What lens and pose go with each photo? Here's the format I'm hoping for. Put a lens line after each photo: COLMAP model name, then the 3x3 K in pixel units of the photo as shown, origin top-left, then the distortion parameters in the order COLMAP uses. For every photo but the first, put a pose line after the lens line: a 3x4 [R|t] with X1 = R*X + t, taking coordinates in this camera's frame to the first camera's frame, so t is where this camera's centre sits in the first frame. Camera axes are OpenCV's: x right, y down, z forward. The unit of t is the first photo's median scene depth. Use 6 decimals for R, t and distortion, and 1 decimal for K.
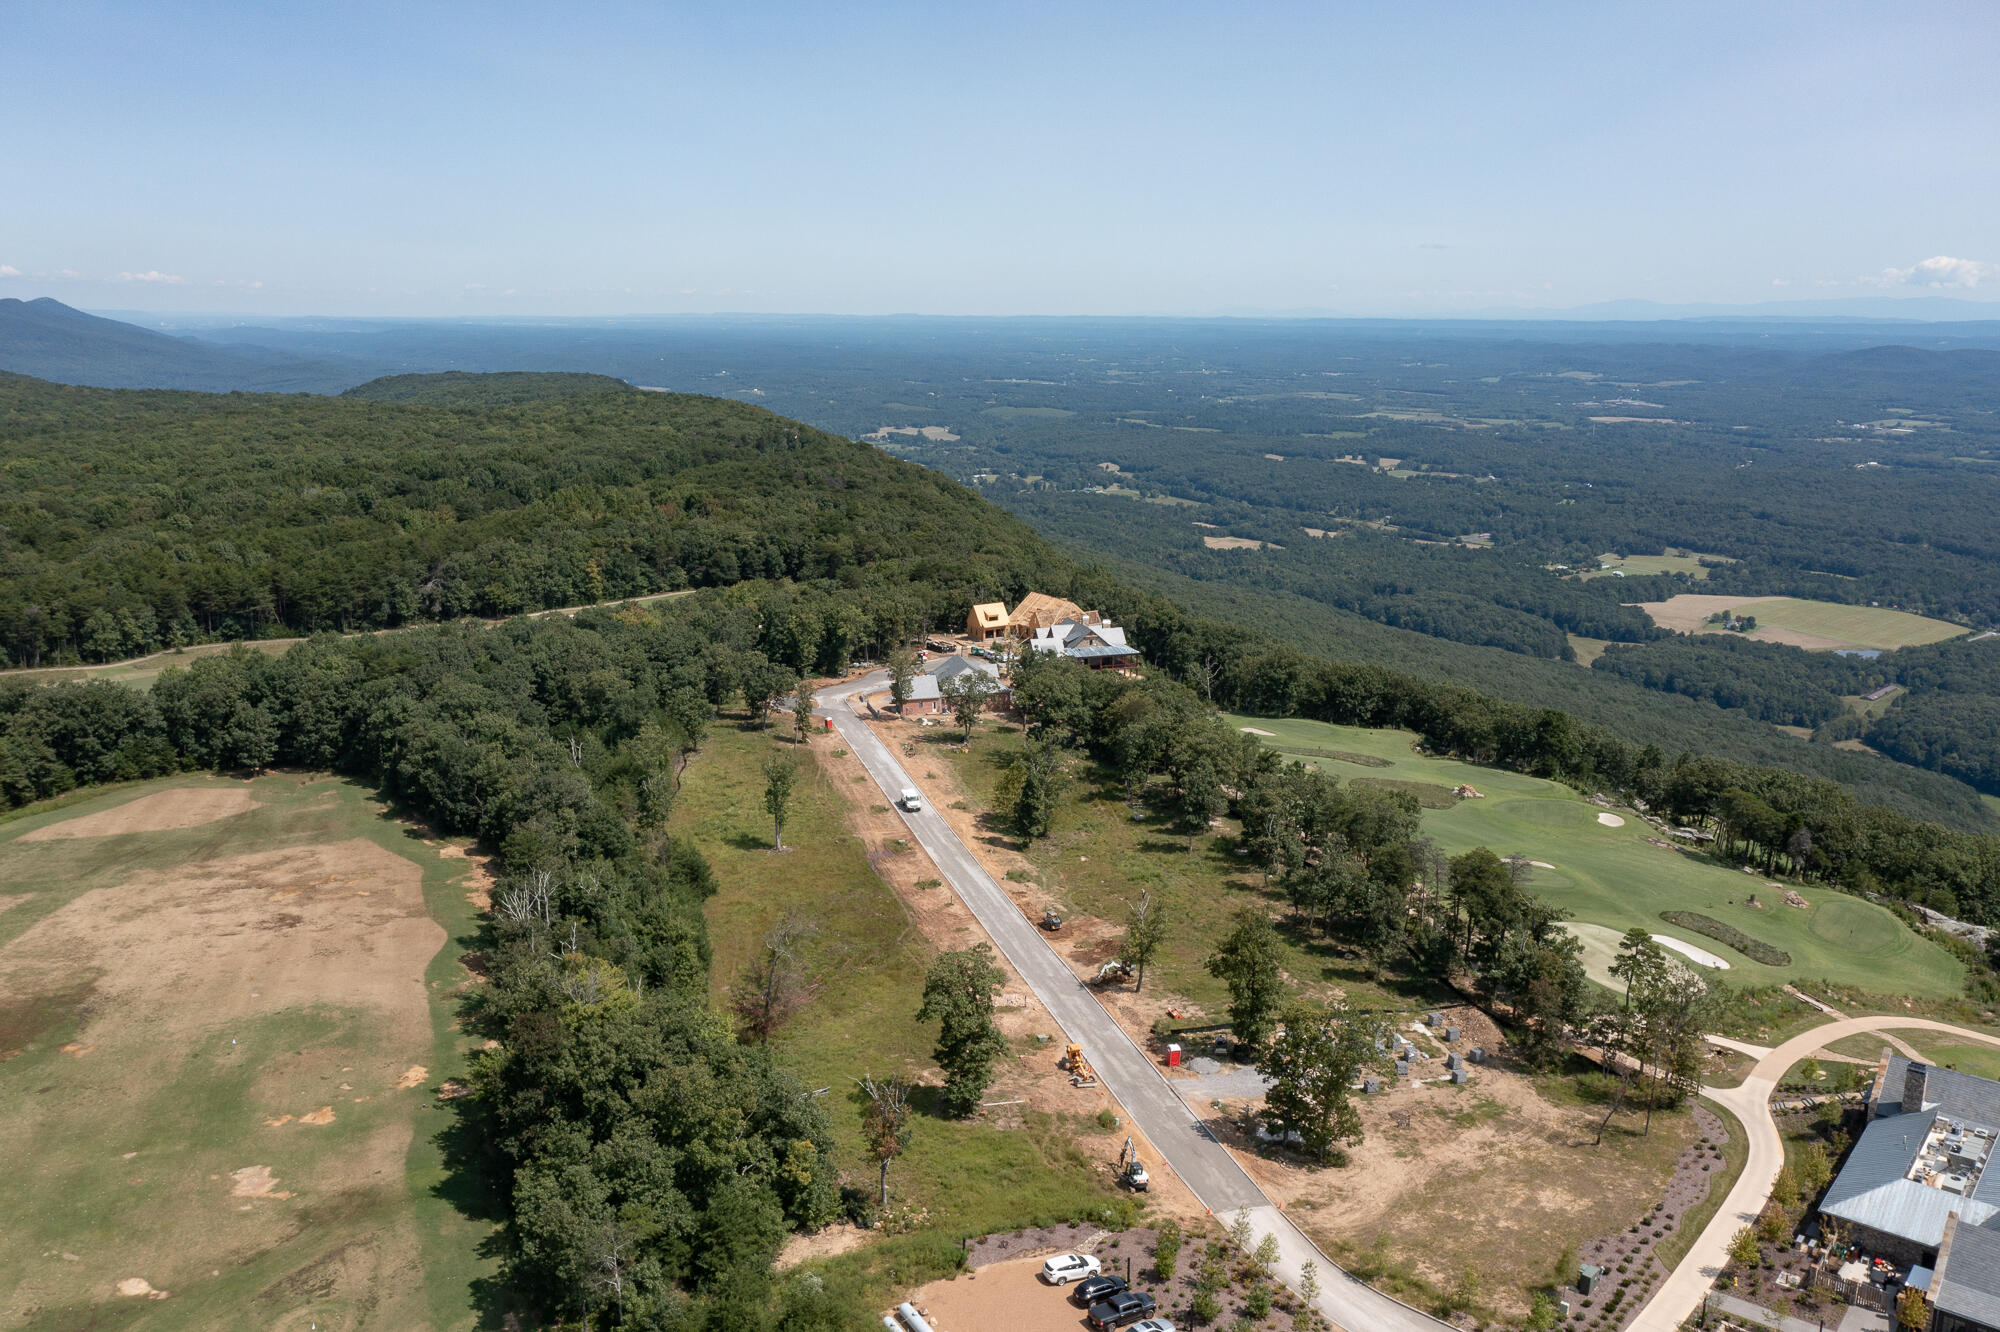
lens RADIAL K [[1589.9, 0, 1006.6], [0, 1589.9, 661.2], [0, 0, 1]] dist [-0.003464, 0.007192]
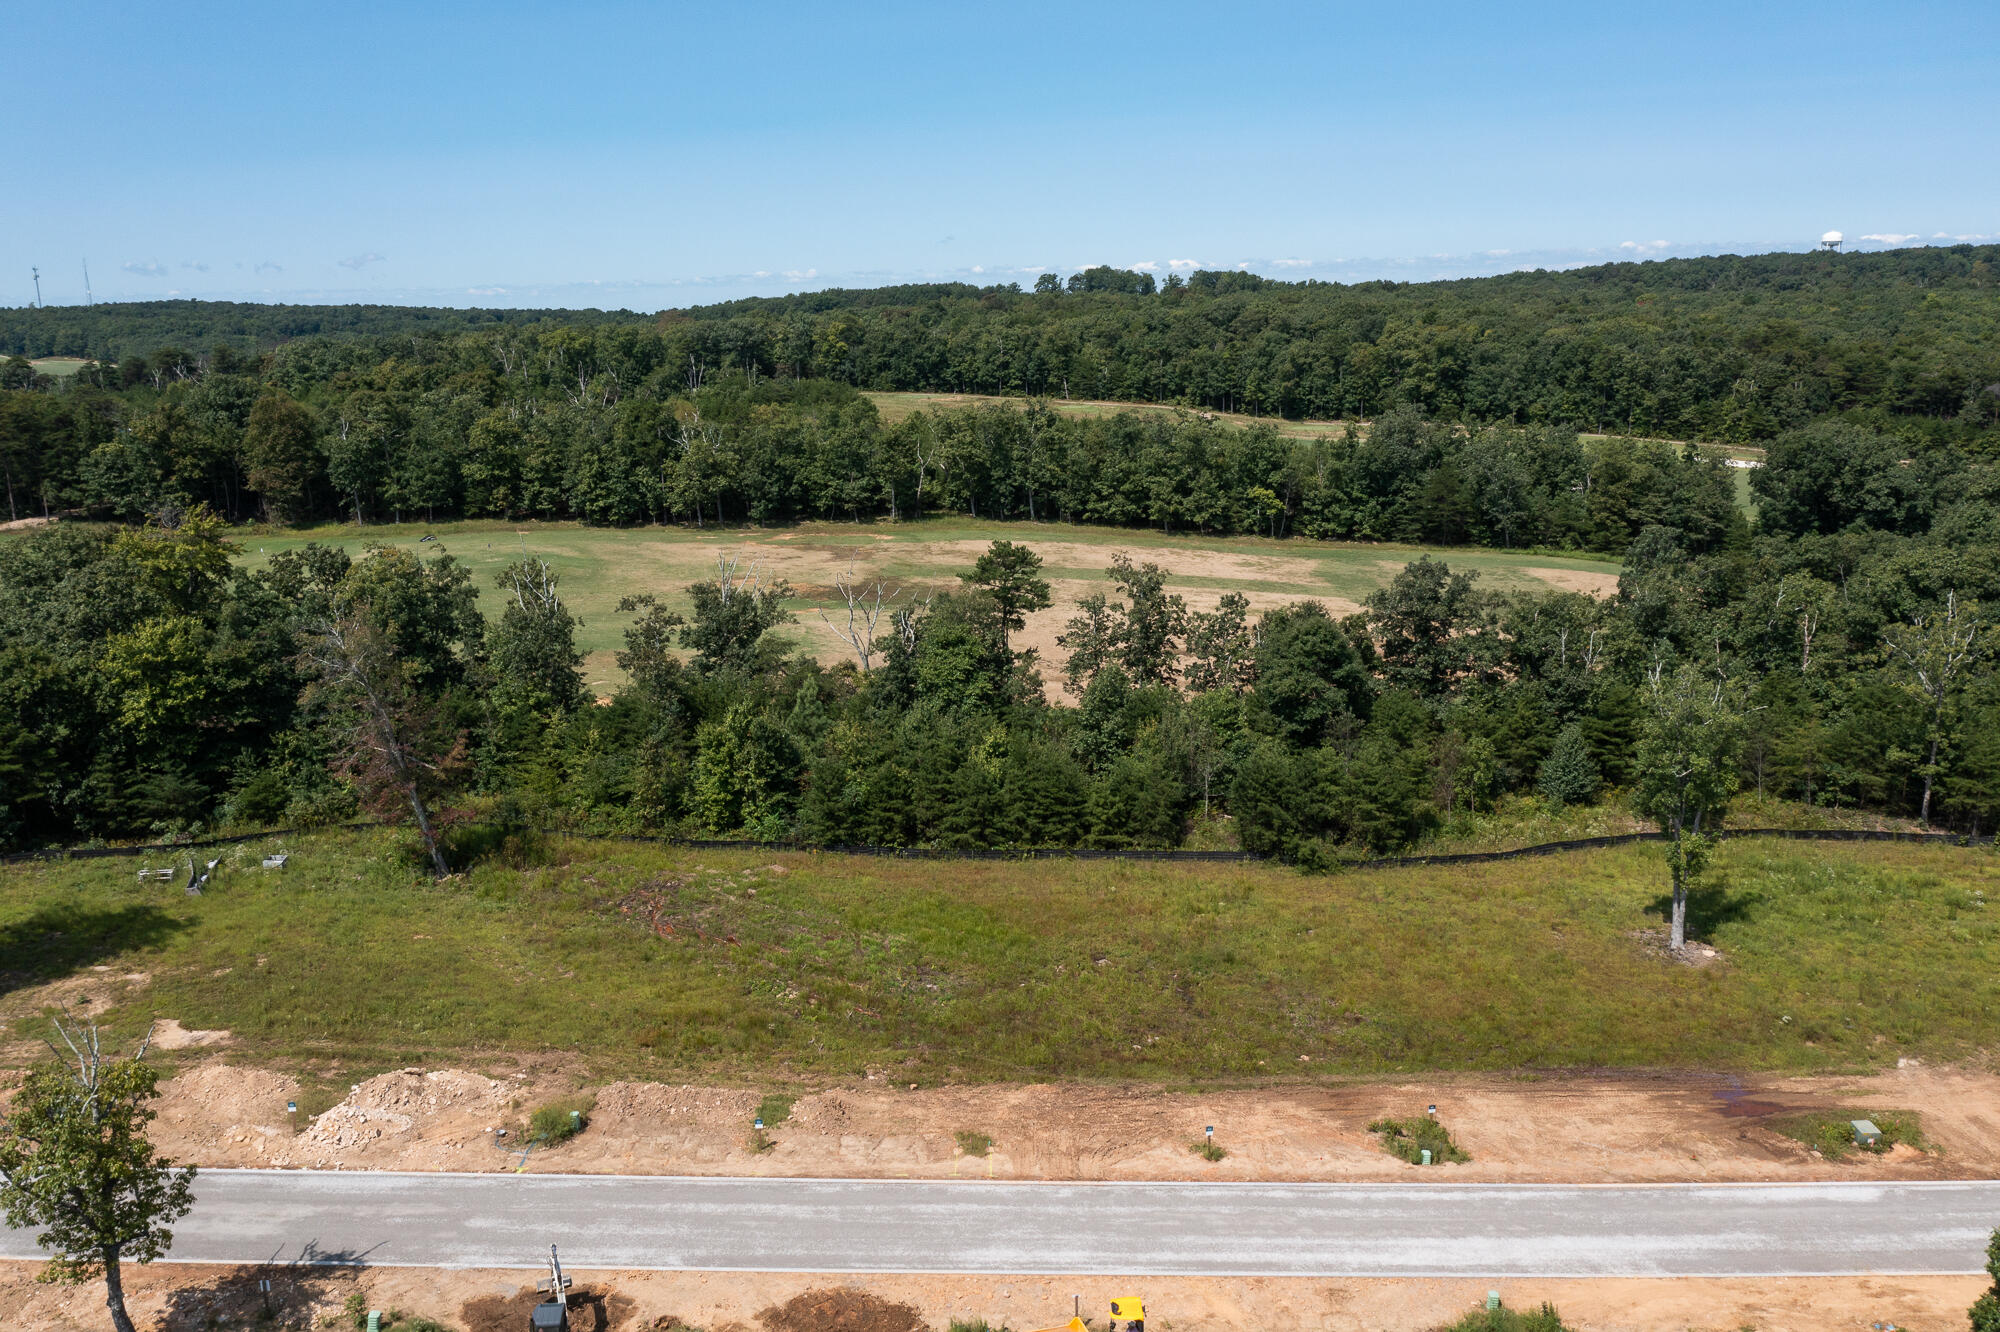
lens RADIAL K [[1589.9, 0, 1004.5], [0, 1589.9, 670.1], [0, 0, 1]] dist [-0.003464, 0.007192]
pose [[-0.255215, 0.218865, -0.941787, 0.205146], [-0.192956, 0.942921, 0.271418, -0.007092], [0.947435, 0.250994, -0.198416, 0.857770]]
